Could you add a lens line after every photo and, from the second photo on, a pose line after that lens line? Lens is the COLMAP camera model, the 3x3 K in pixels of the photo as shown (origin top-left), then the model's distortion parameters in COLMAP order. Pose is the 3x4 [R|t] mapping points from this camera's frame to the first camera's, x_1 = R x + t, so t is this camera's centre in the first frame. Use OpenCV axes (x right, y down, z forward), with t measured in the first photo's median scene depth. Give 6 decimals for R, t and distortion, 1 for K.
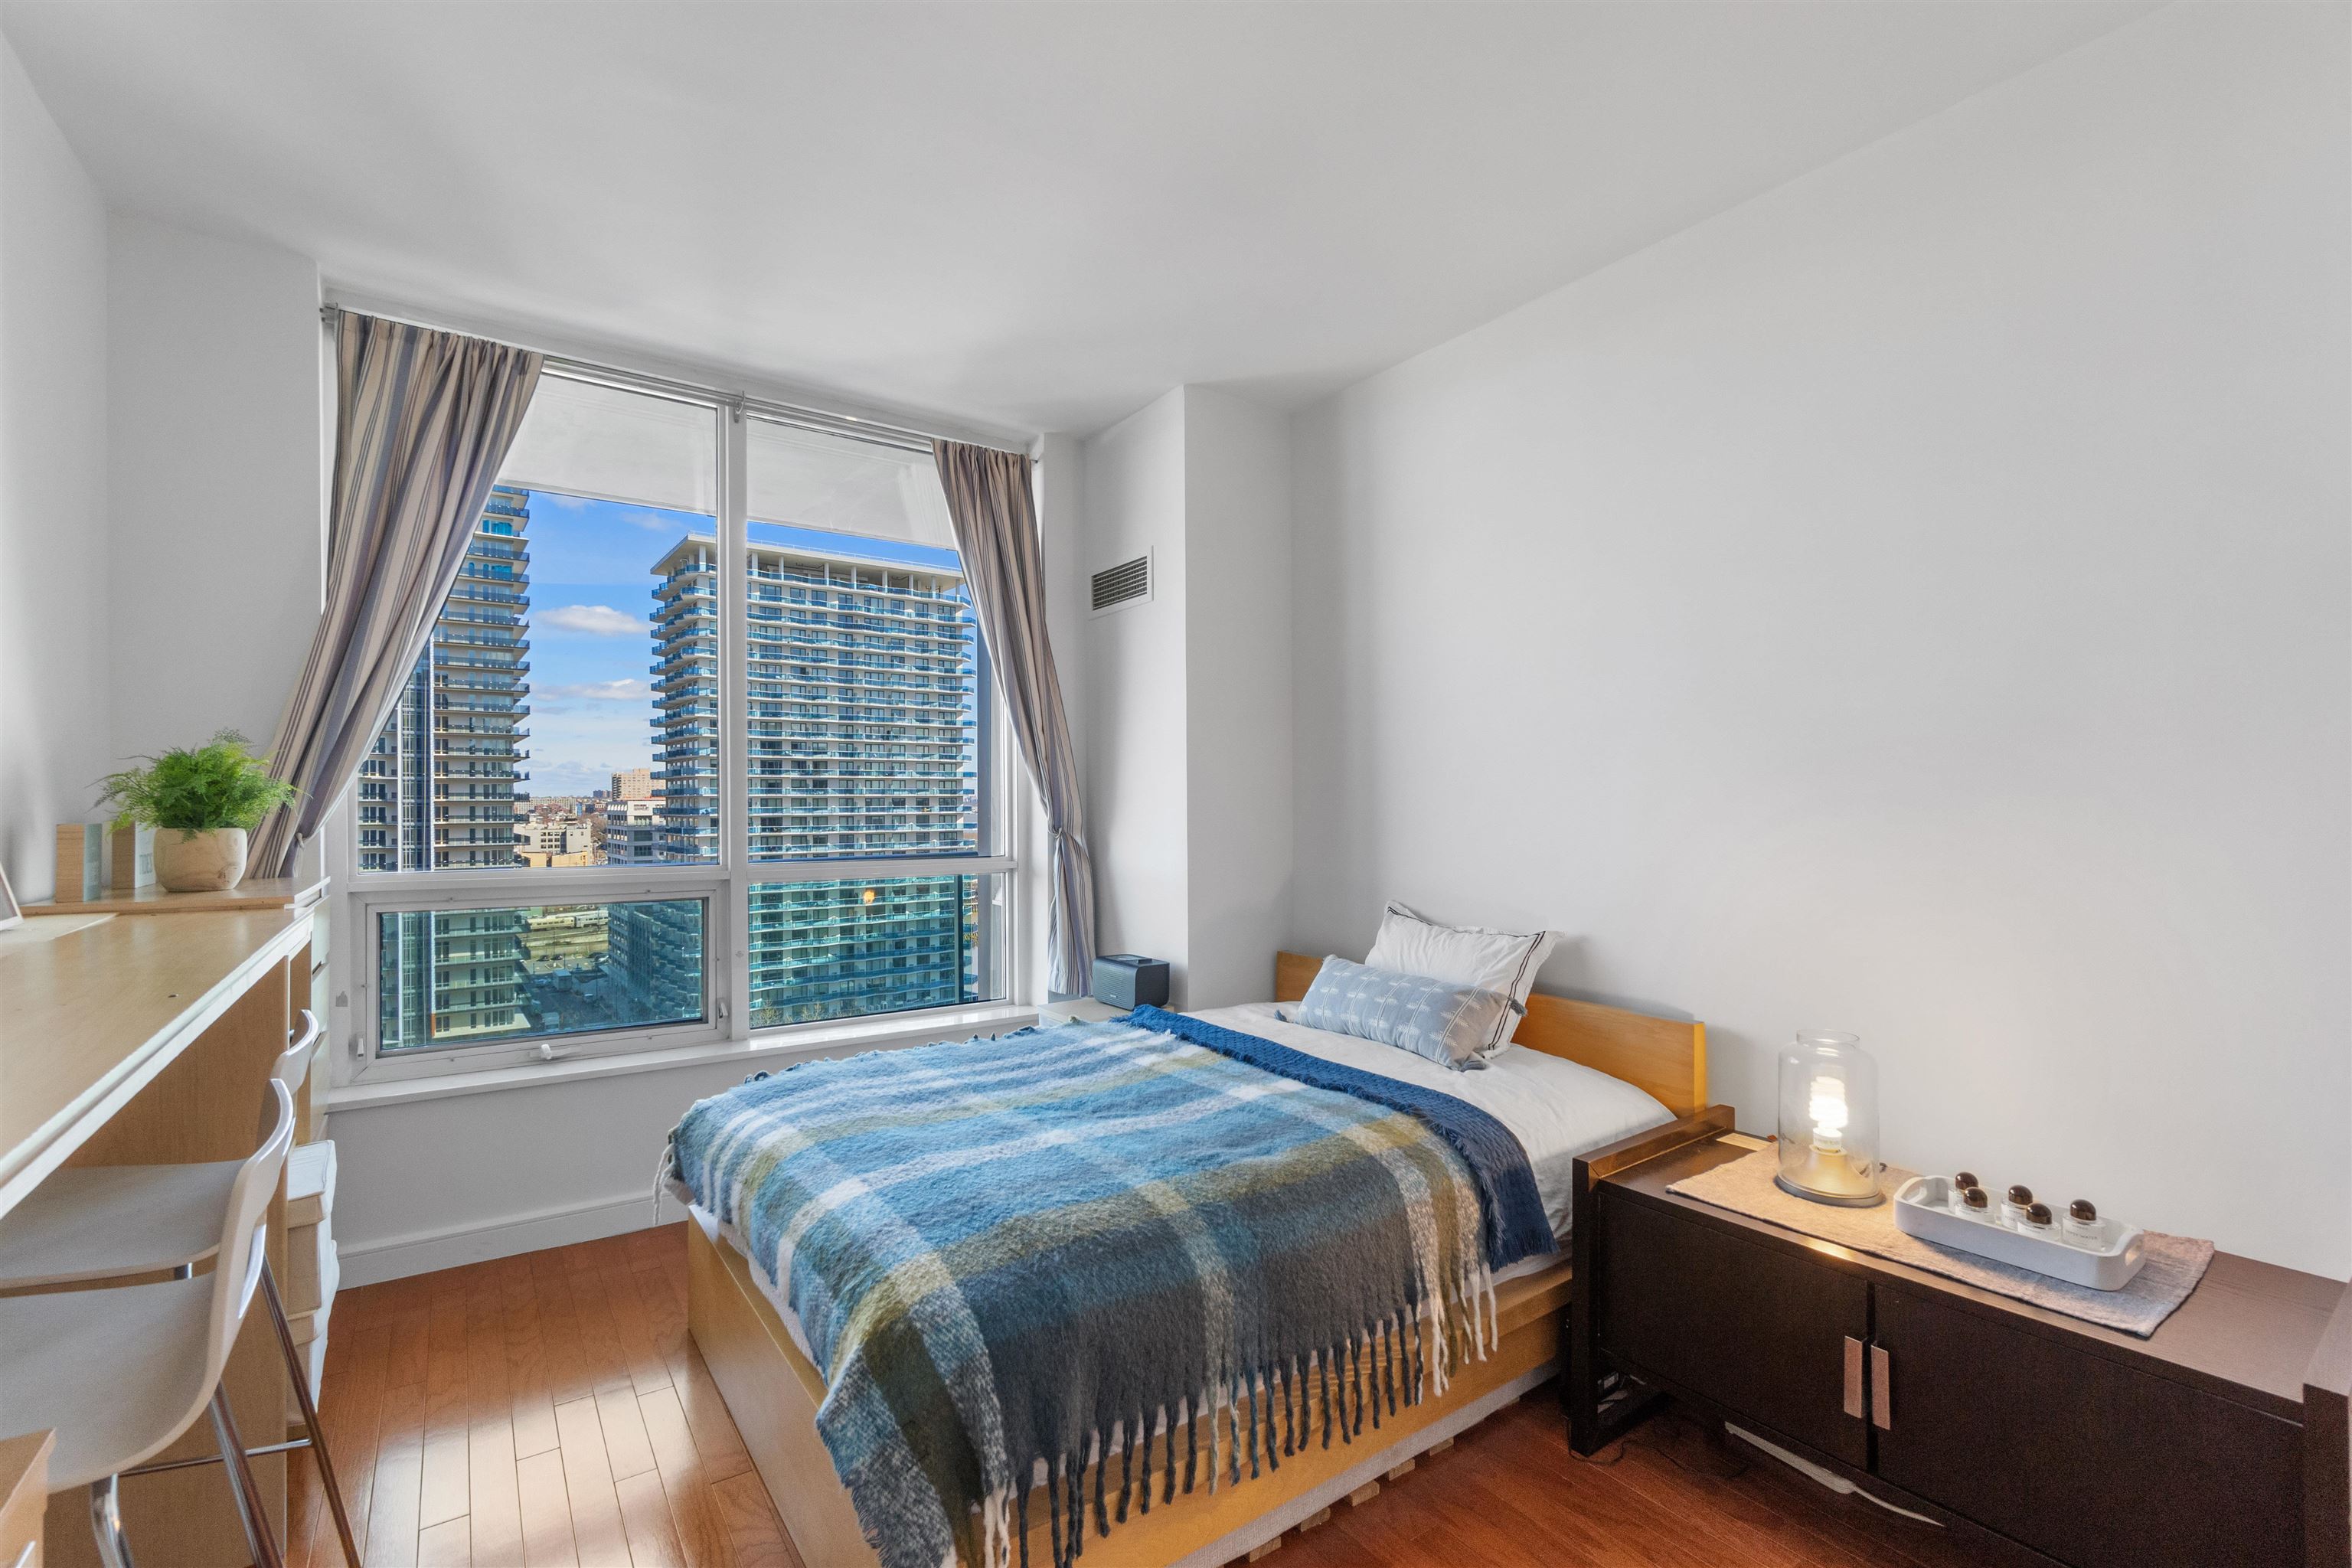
lens RADIAL K [[1014.5, 0, 1177.9], [0, 1014.5, 800.6], [0, 0, 1]] dist [-0.013833, 0.004396]
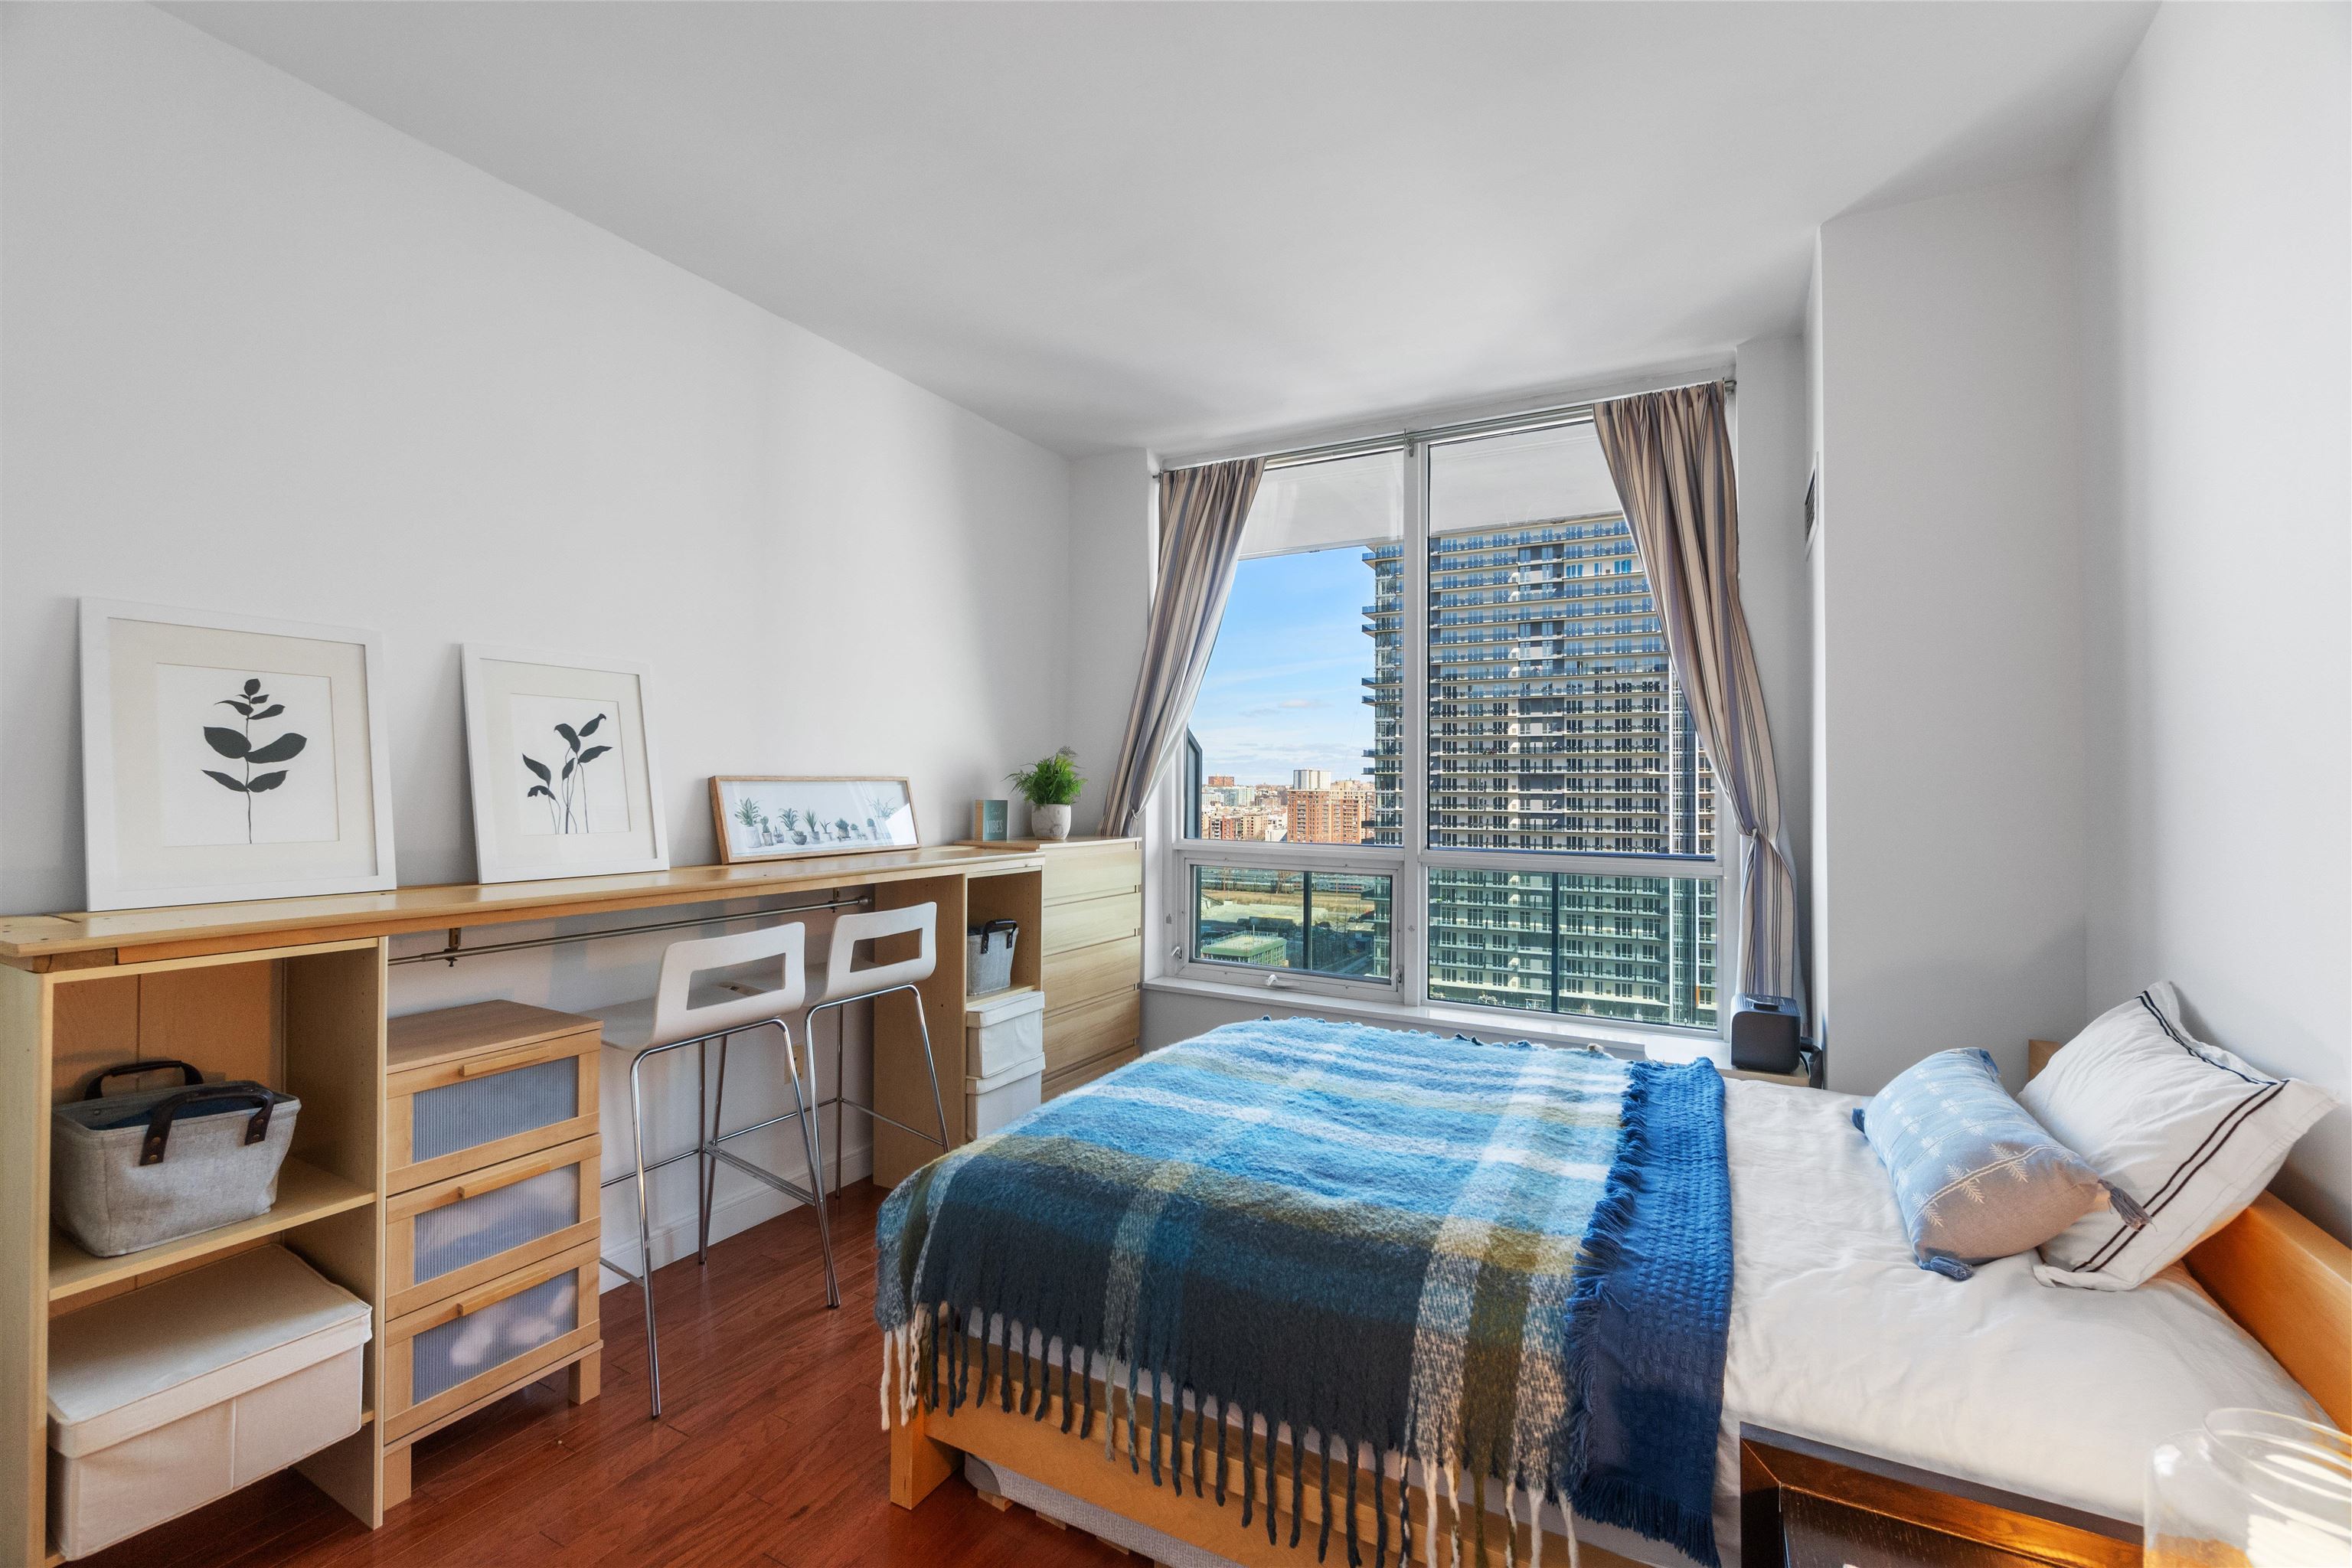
lens RADIAL K [[1014.5, 0, 1180.0], [0, 1014.5, 771.3], [0, 0, 1]] dist [-0.013833, 0.004396]
pose [[0.442472, -0.011139, -0.896713, 0.607296], [-0.009005, 0.999817, -0.016863, -0.001171], [0.896737, 0.015536, 0.442291, 0.363094]]
